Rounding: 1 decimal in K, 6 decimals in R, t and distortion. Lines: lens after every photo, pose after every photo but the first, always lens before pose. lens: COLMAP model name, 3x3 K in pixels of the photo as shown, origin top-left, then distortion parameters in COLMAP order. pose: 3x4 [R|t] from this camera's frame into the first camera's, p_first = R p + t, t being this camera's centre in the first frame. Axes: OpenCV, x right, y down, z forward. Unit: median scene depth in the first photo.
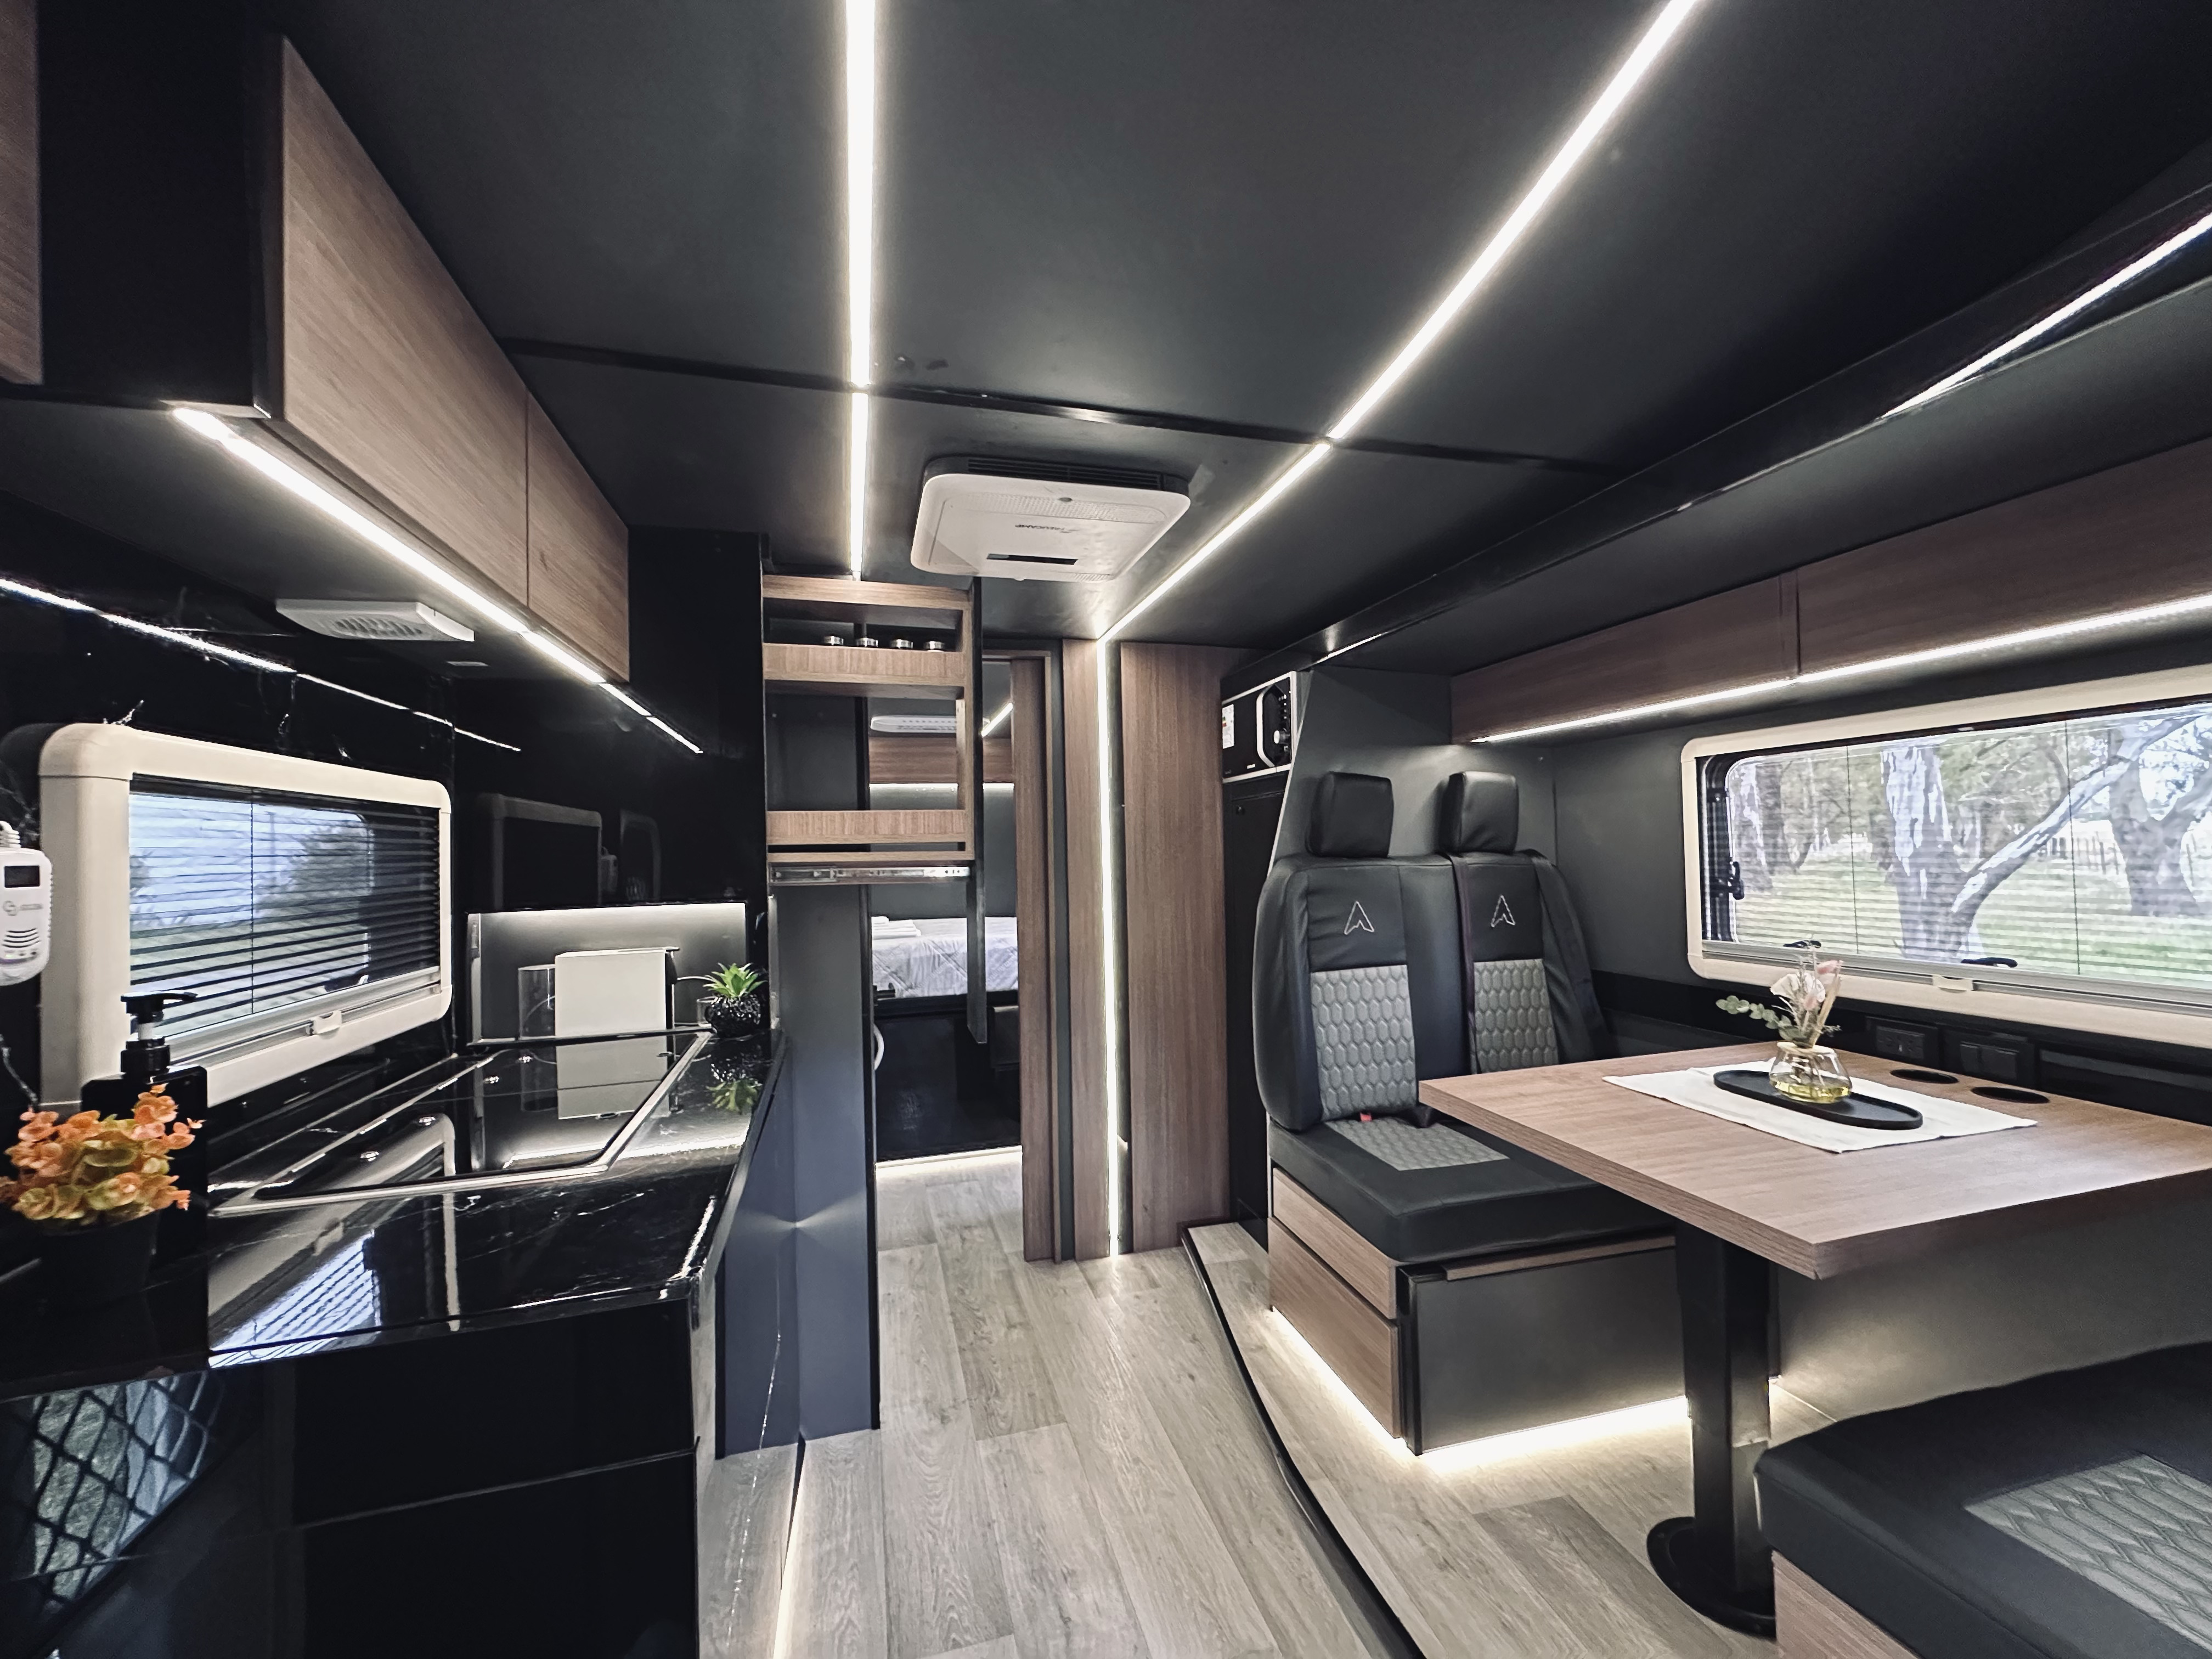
lens RADIAL K [[885.6, 0, 1103.6], [0, 885.6, 829.5], [0, 0, 1]] dist [-0.002897, 0.001134]
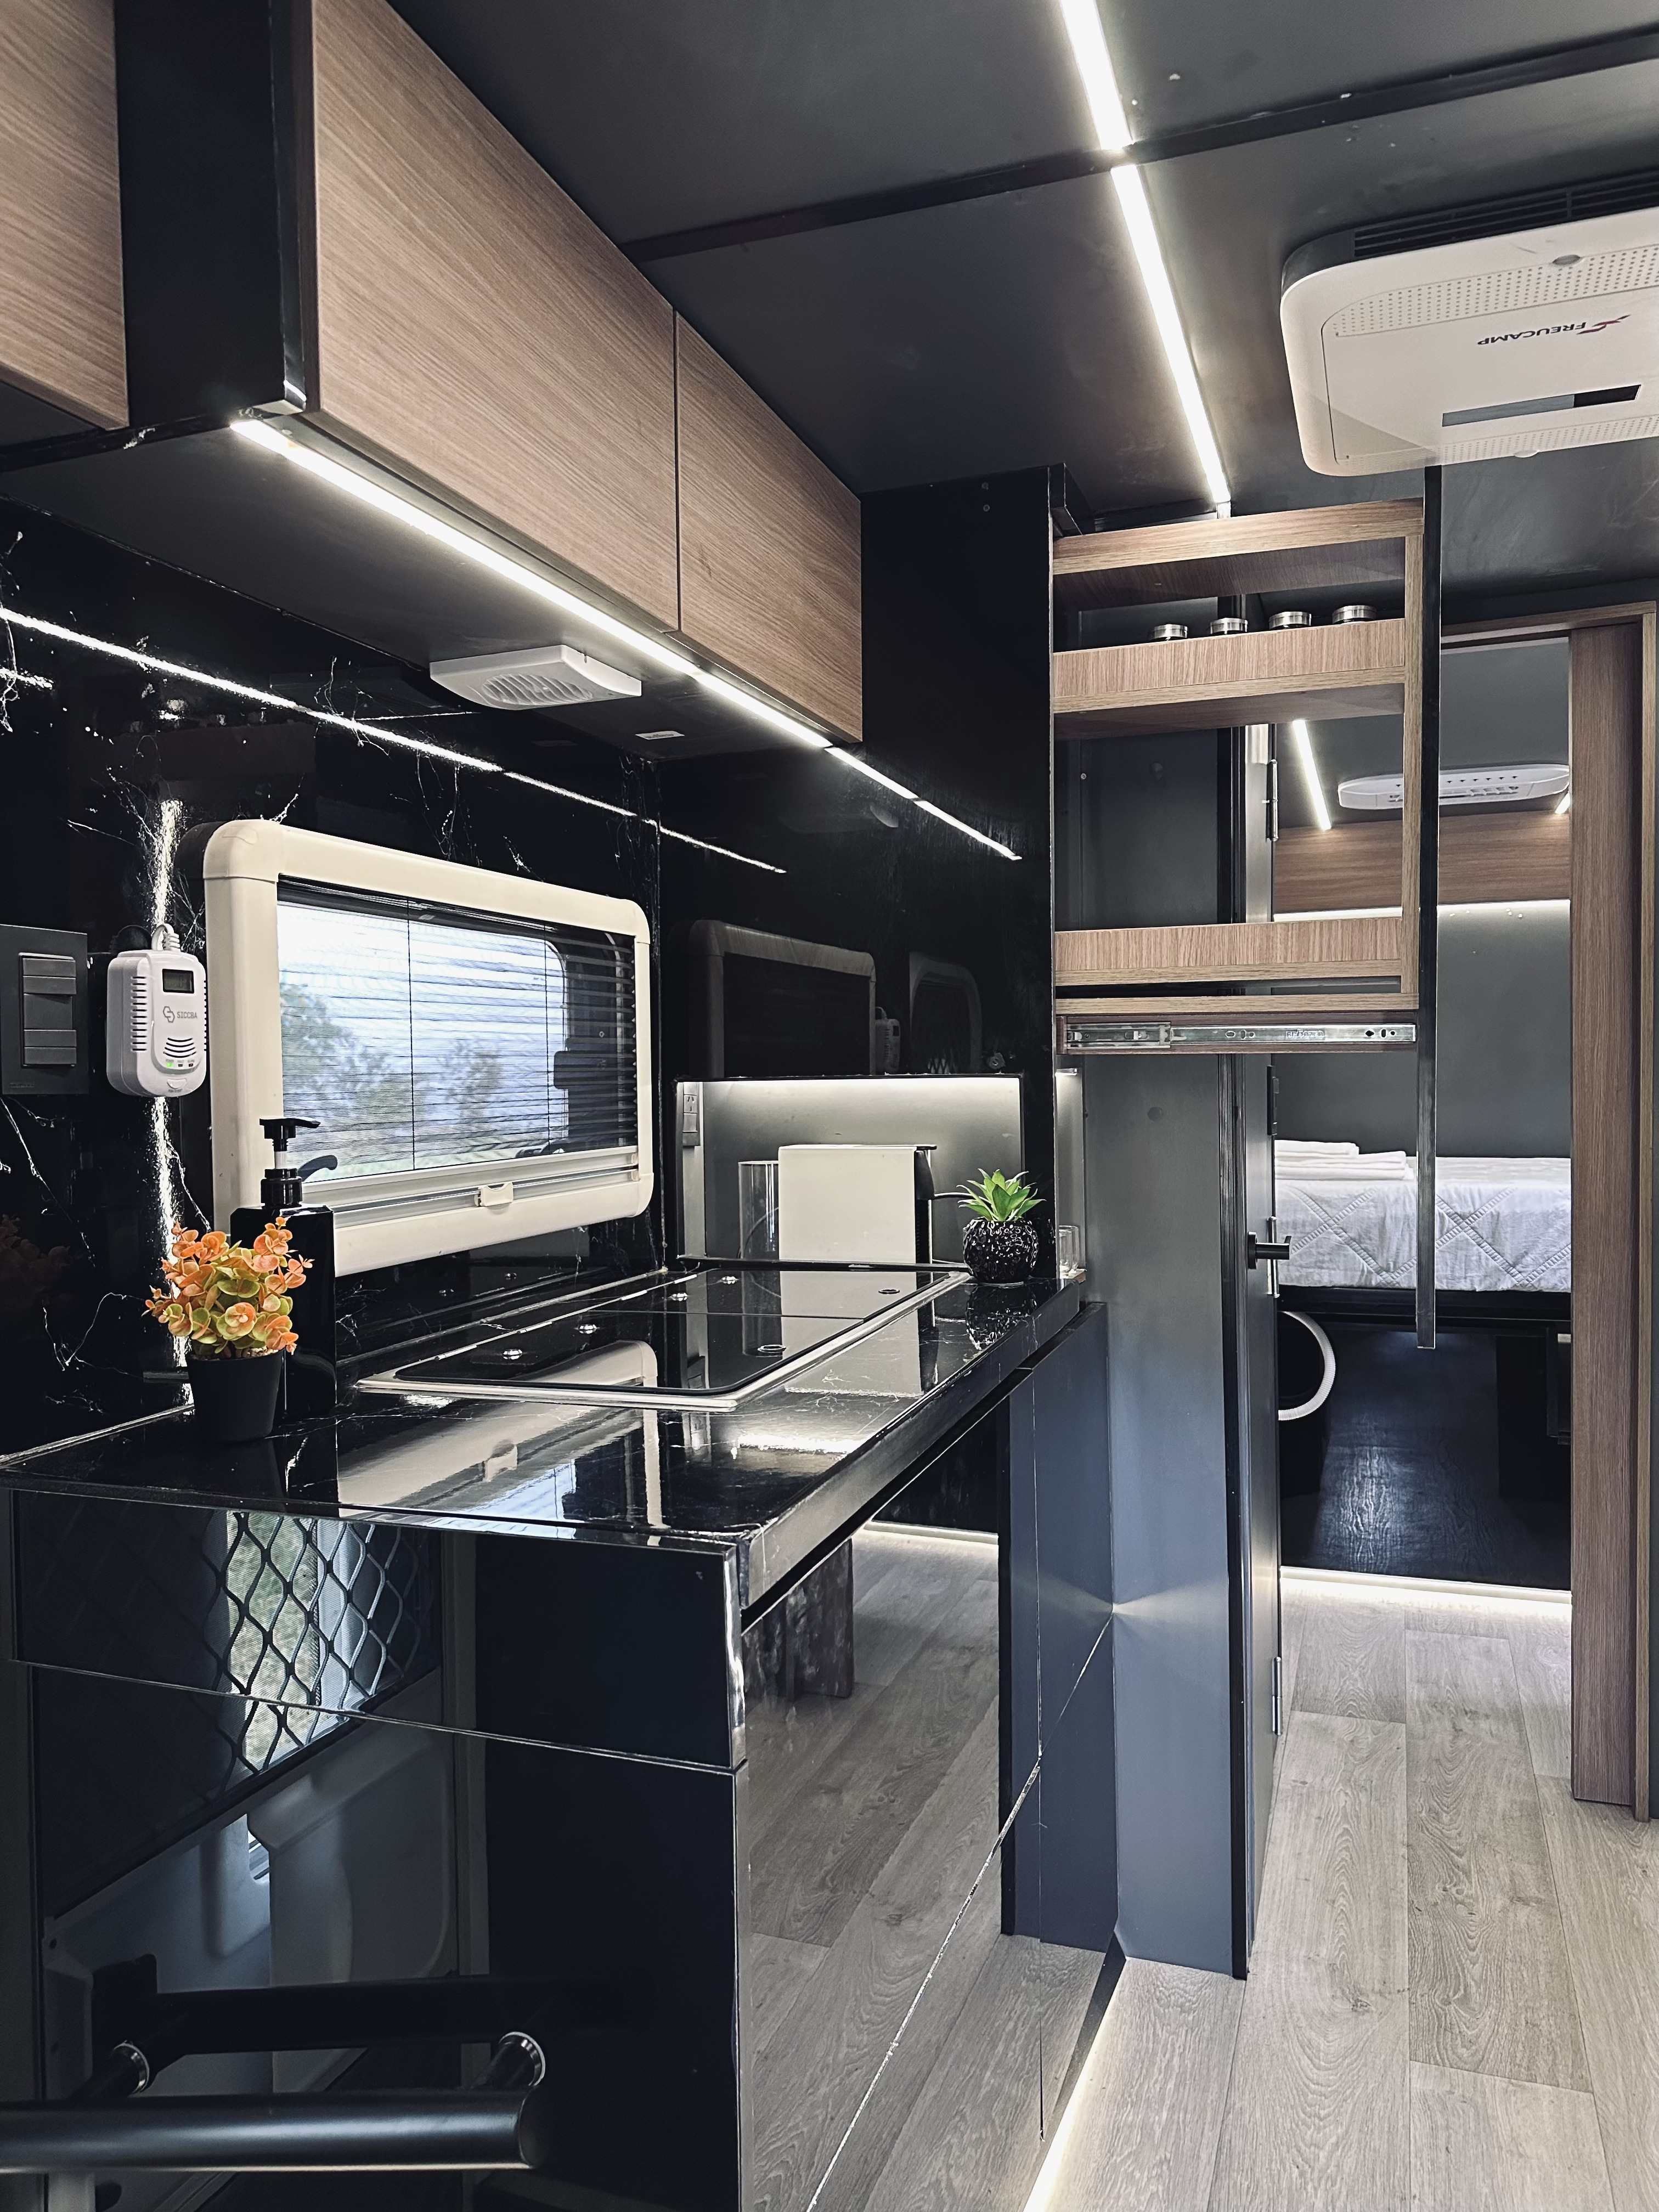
lens RADIAL K [[1558.6, 0, 830.5], [0, 1558.6, 1112.8], [0, 0, 1]] dist [0.045054, -0.047906]
pose [[0.815255, 0.029602, -0.578346, 0.122481], [0.006223, 0.998187, 0.059863, 0.039797], [0.579069, -0.052403, 0.813592, 0.018878]]
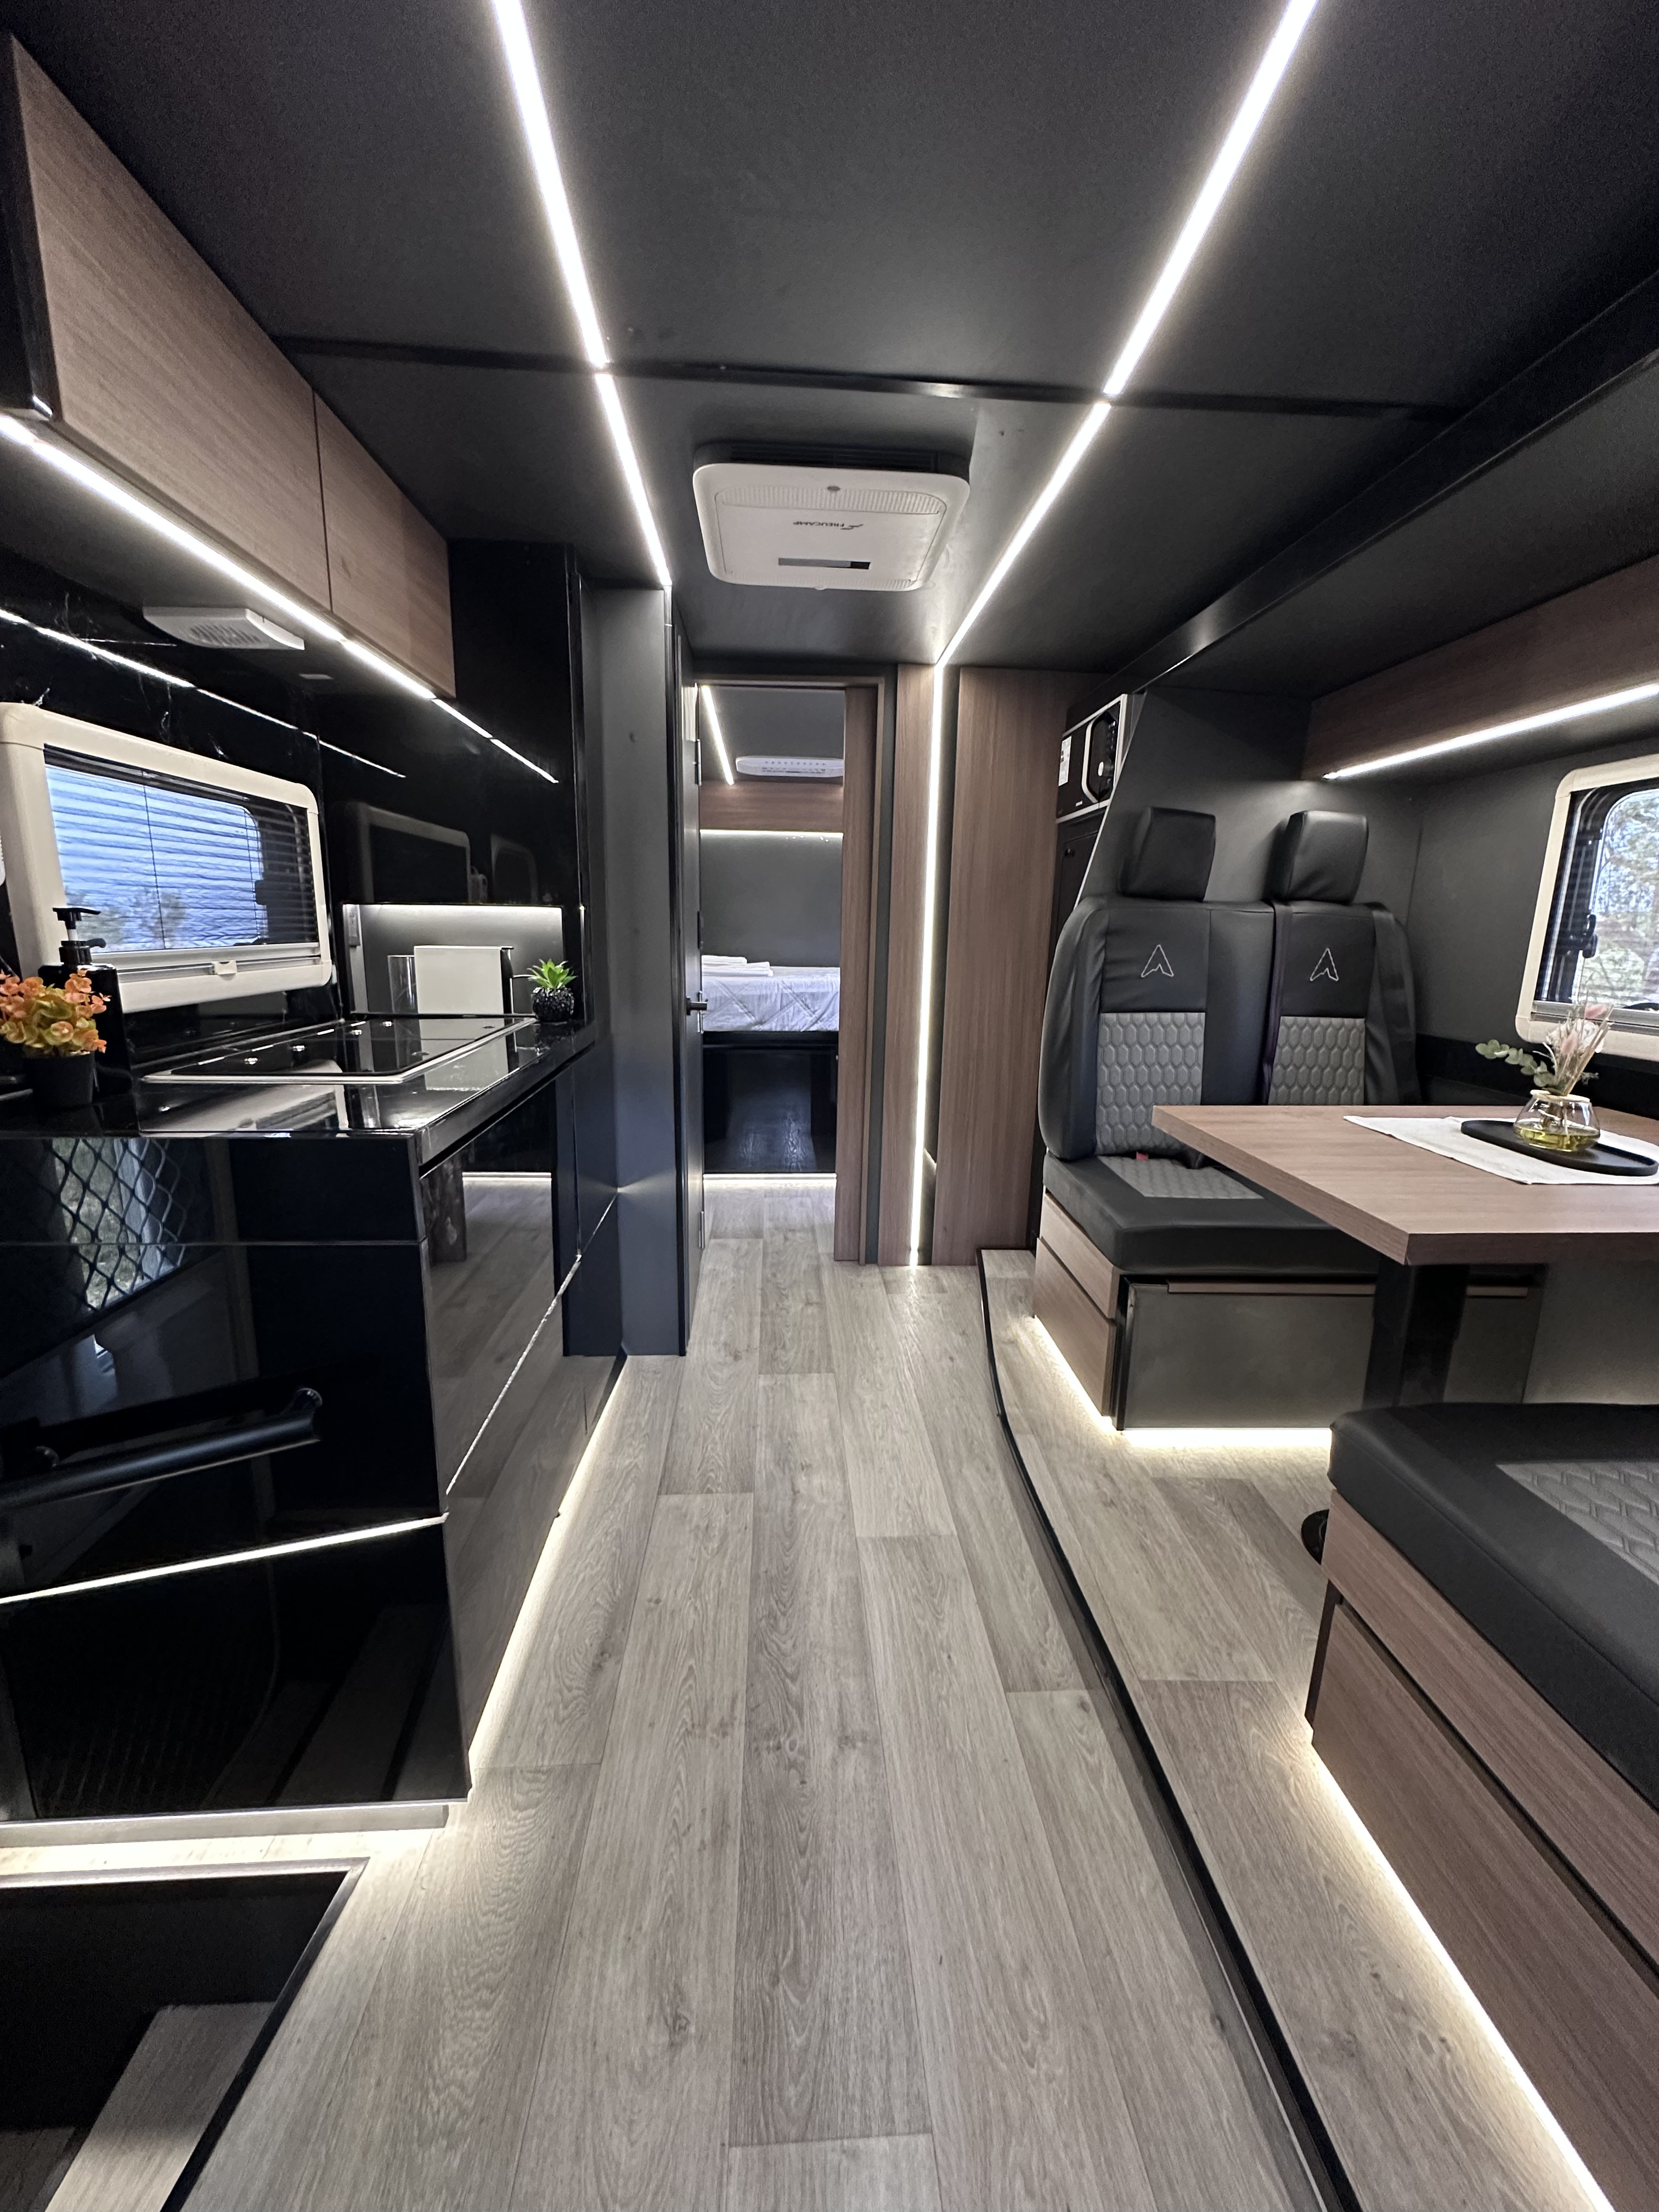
lens RADIAL K [[885.6, 0, 829.3], [0, 885.6, 1104.9], [0, 0, 1]] dist [-0.002897, 0.001134]
pose [[0.977379, 0.083900, -0.194141, 0.167916], [-0.038280, 0.972965, 0.227757, 0.055639], [0.208001, -0.215173, 0.954168, -0.062756]]
